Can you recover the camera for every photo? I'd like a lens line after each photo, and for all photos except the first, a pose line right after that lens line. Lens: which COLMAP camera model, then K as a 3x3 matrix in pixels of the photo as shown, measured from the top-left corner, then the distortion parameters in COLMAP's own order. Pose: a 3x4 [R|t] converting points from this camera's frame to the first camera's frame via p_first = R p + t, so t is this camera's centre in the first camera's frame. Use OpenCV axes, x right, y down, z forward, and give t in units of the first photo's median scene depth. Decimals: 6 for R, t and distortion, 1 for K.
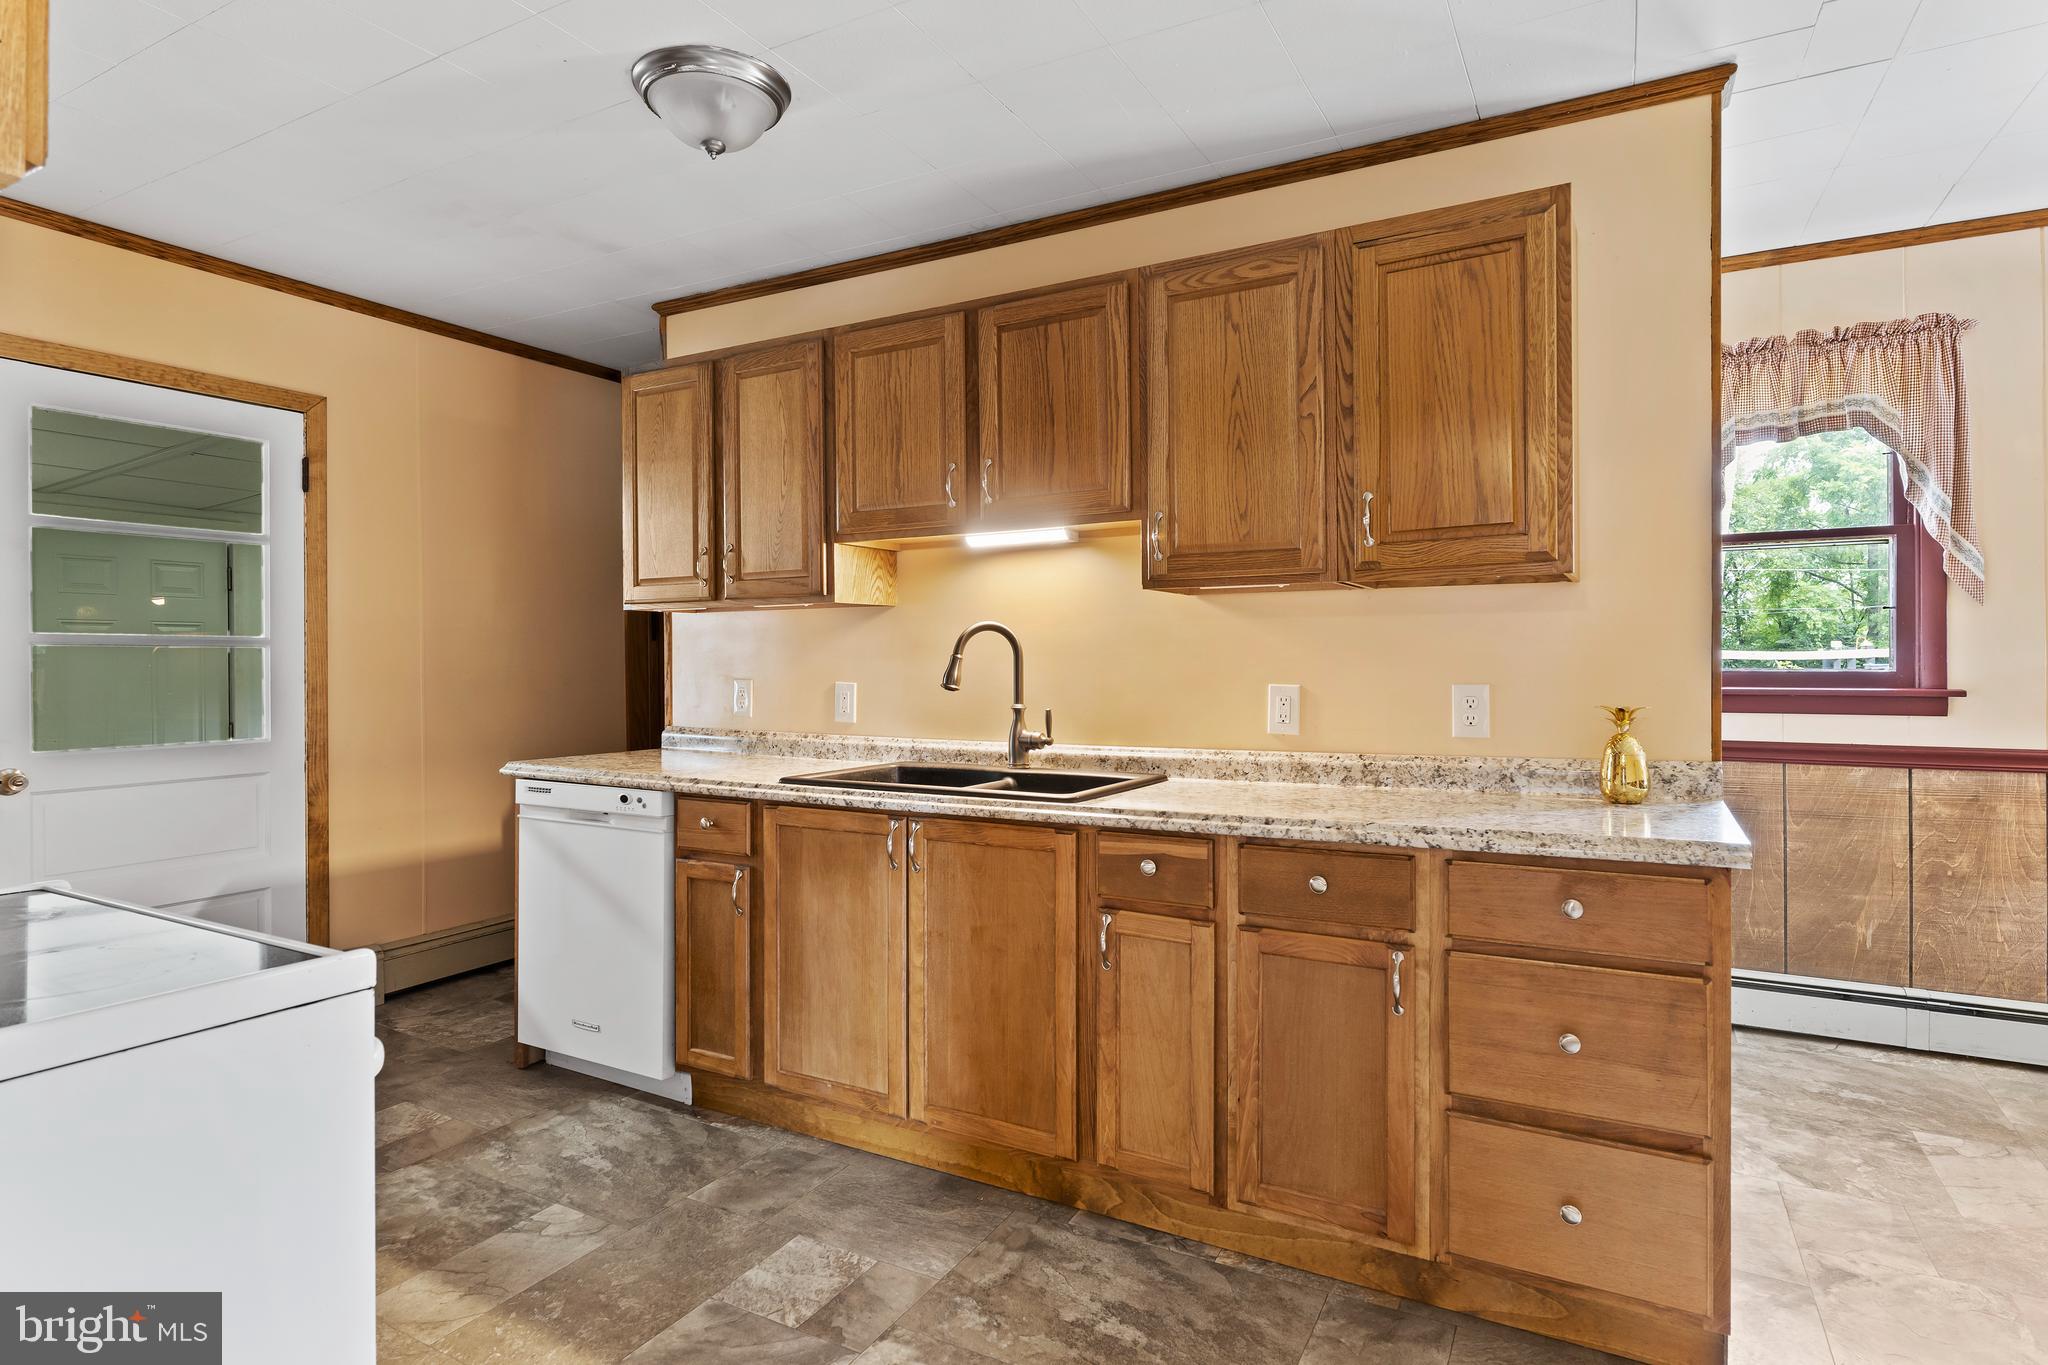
lens RADIAL K [[1052.9, 0, 996.8], [0, 1052.9, 677.0], [0, 0, 1]] dist [-0.003983, 0.001576]
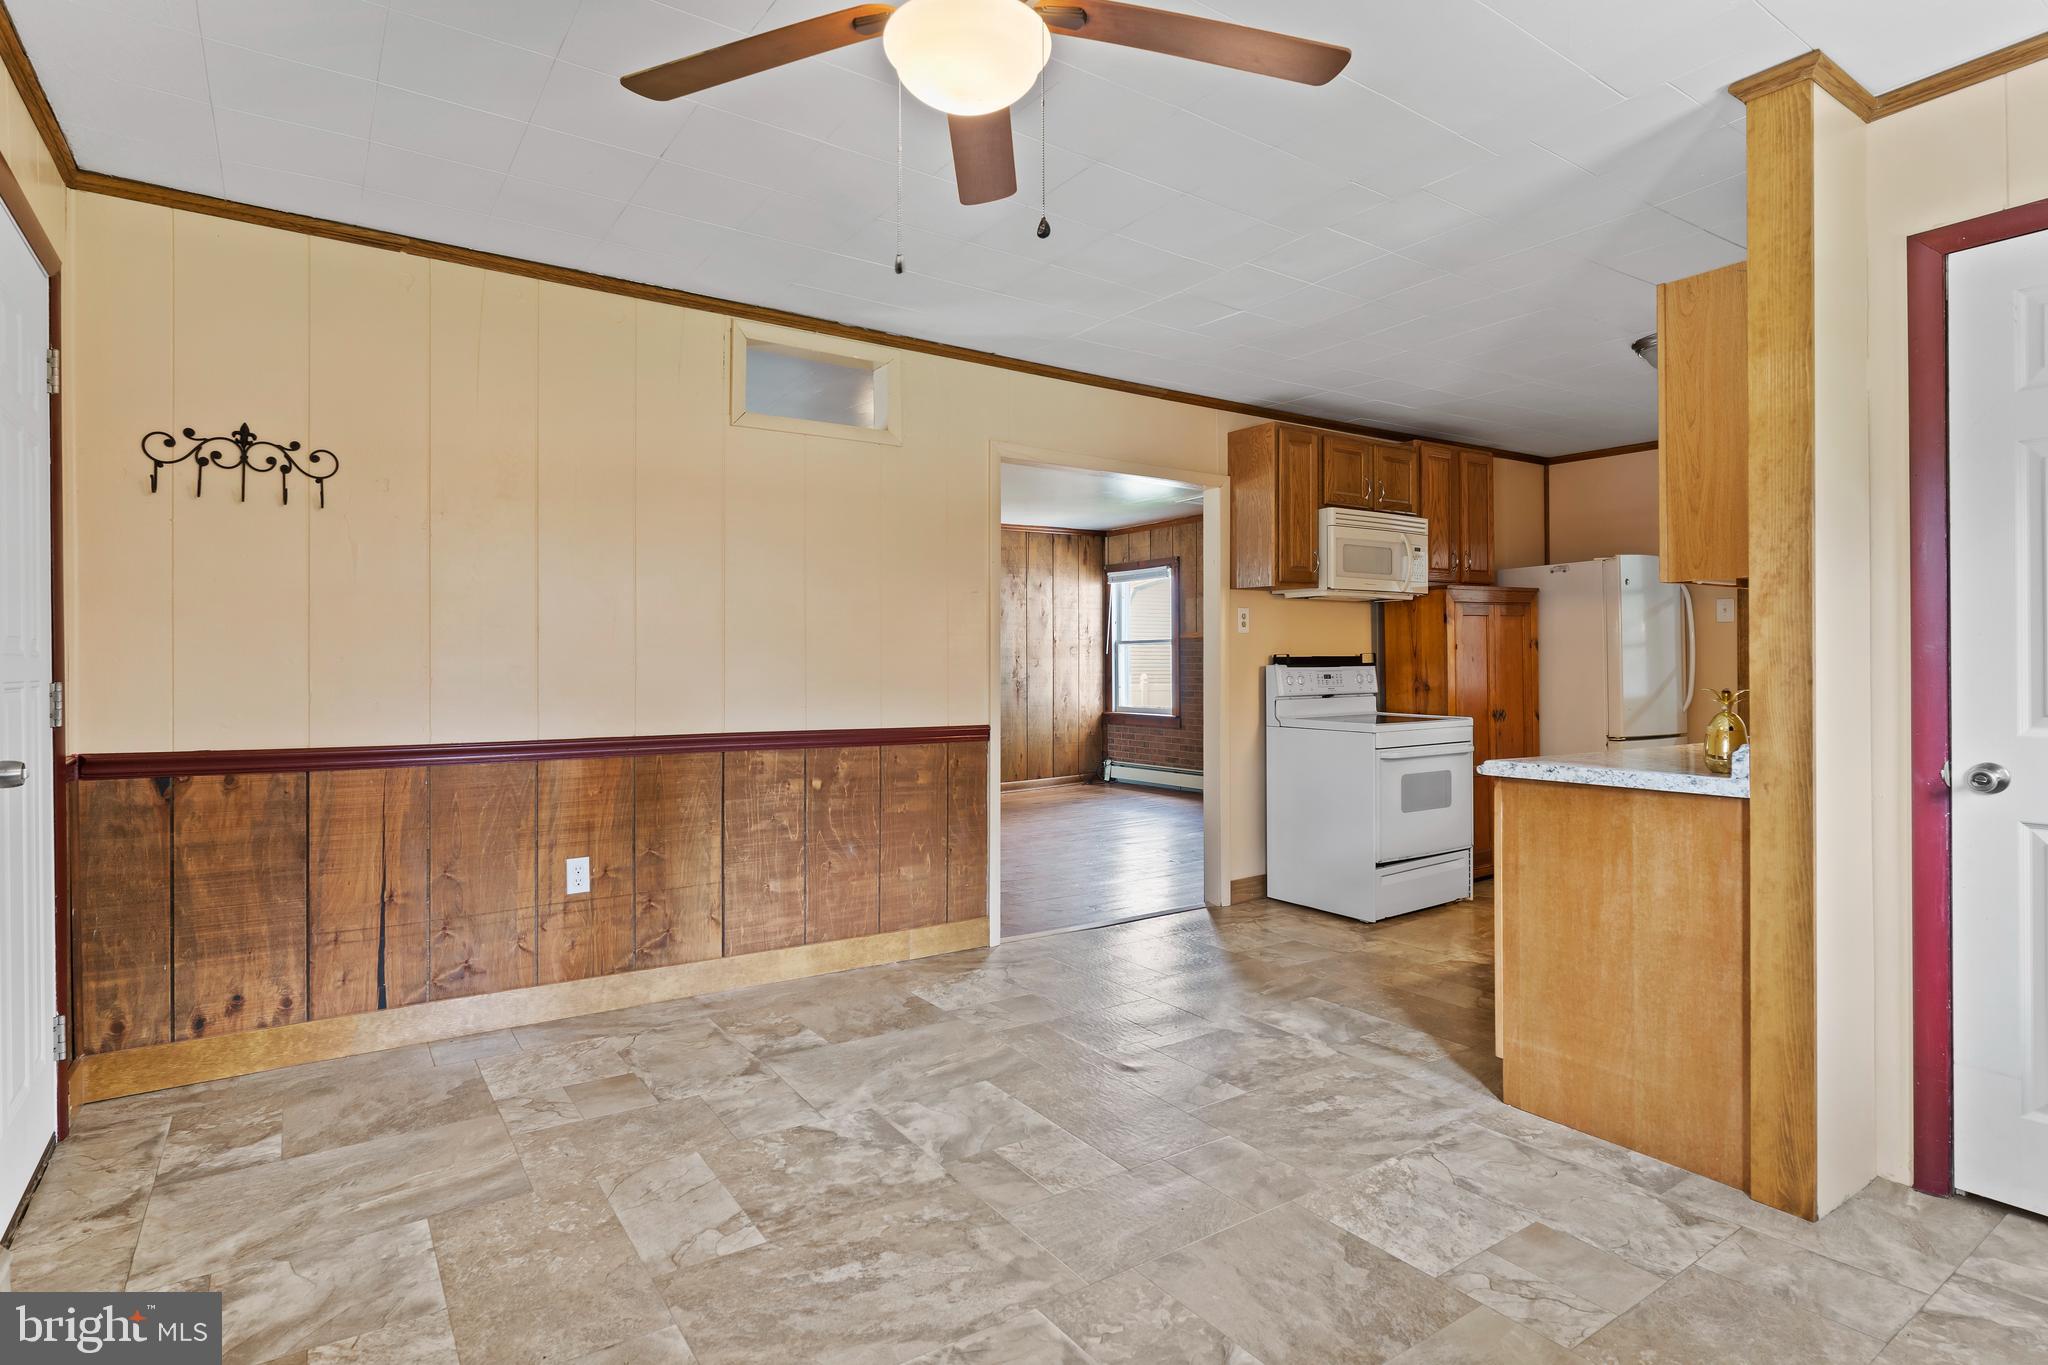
lens RADIAL K [[1052.9, 0, 1016.1], [0, 1052.9, 663.5], [0, 0, 1]] dist [-0.003983, 0.001576]
pose [[-0.454385, 0.006063, -0.890785, 1.571810], [-0.002934, 0.999961, 0.008302, -0.005516], [0.890801, 0.006386, -0.454349, 0.660260]]
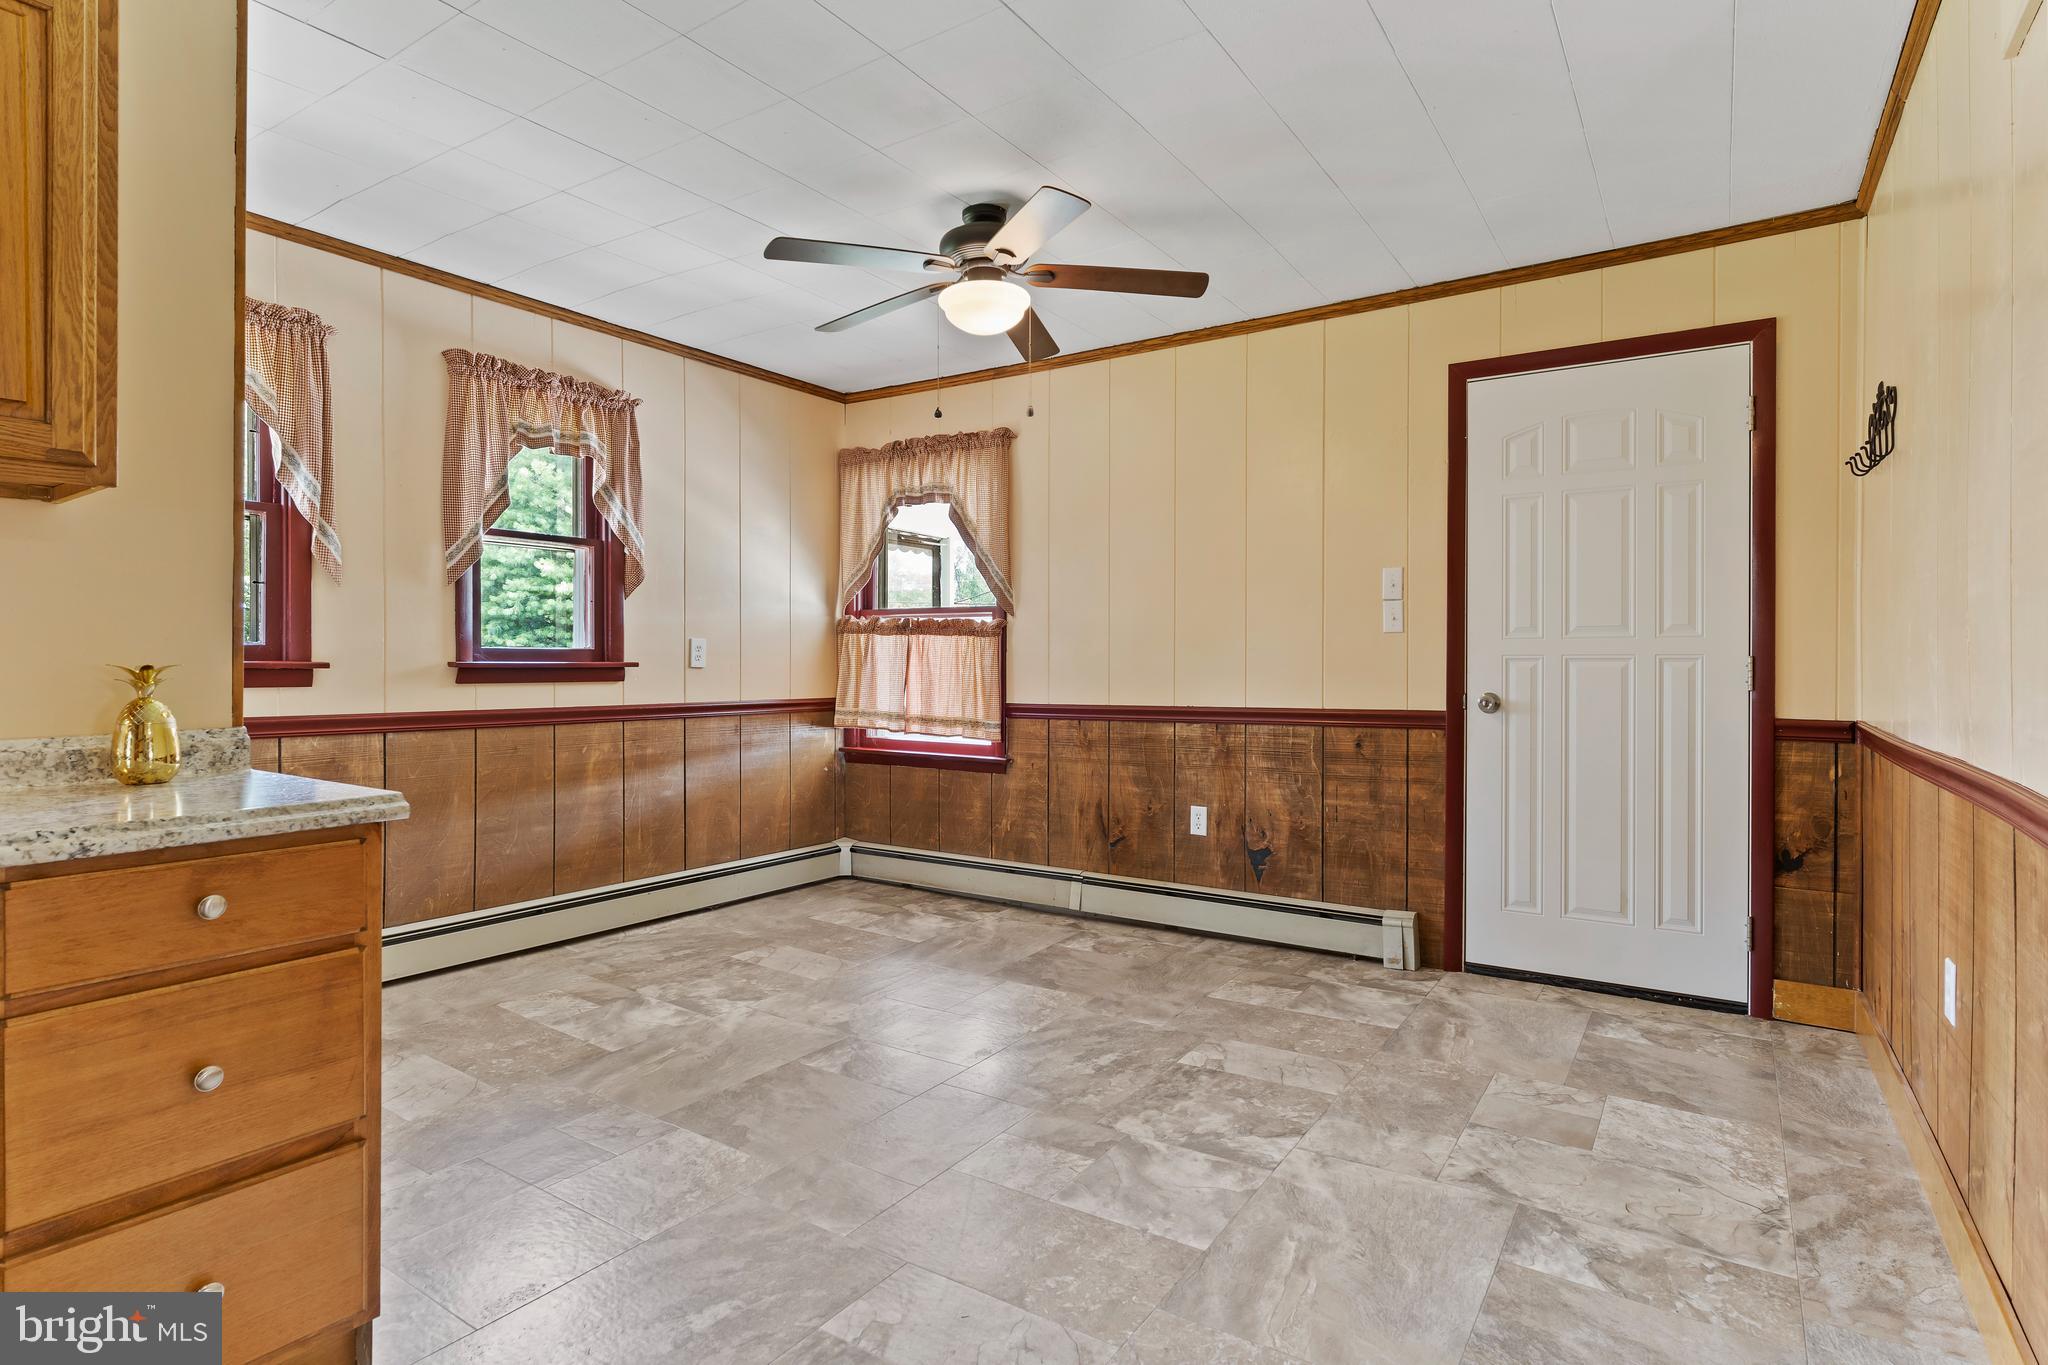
lens RADIAL K [[1052.9, 0, 1017.0], [0, 1052.9, 665.3], [0, 0, 1]] dist [-0.003983, 0.001576]
pose [[0.097307, 0.003931, 0.995247, -0.113239], [0.007804, 0.999958, -0.004713, 0.029827], [-0.995224, 0.008226, 0.097272, 0.200421]]
